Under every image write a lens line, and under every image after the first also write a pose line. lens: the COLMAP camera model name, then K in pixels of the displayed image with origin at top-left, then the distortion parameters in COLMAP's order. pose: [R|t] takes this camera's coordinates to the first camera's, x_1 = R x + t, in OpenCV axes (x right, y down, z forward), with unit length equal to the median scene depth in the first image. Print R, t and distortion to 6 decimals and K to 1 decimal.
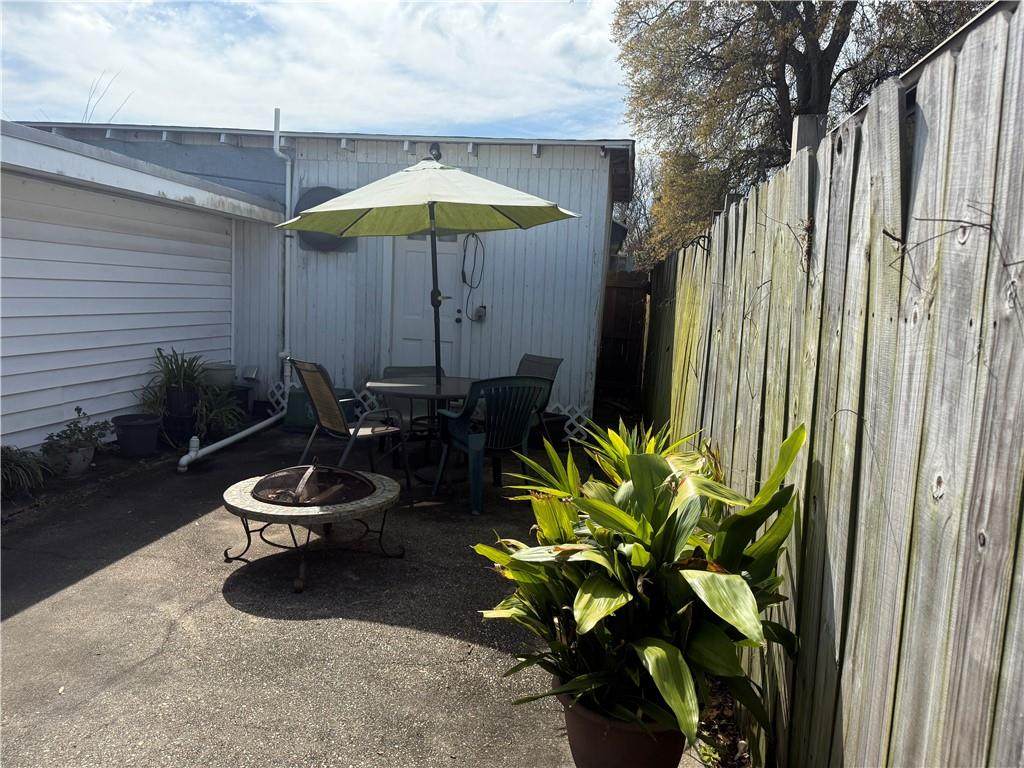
lens RADIAL K [[723.3, 0, 508.0], [0, 723.3, 386.6], [0, 0, 1]] dist [0.067865, -0.106327]
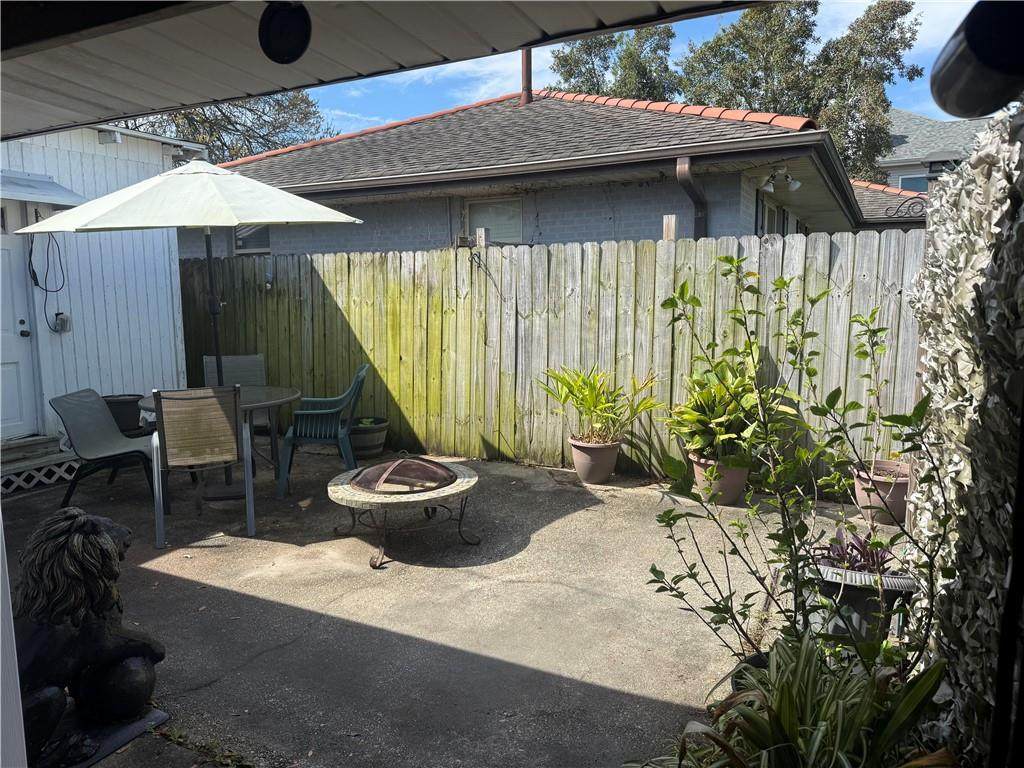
lens RADIAL K [[723.3, 0, 508.0], [0, 723.3, 386.6], [0, 0, 1]] dist [0.067865, -0.106327]
pose [[0.310764, -0.168793, 0.935379, -1.382125], [0.138165, 0.981675, 0.131244, -0.139595], [-0.940391, 0.088451, 0.328391, 0.515284]]
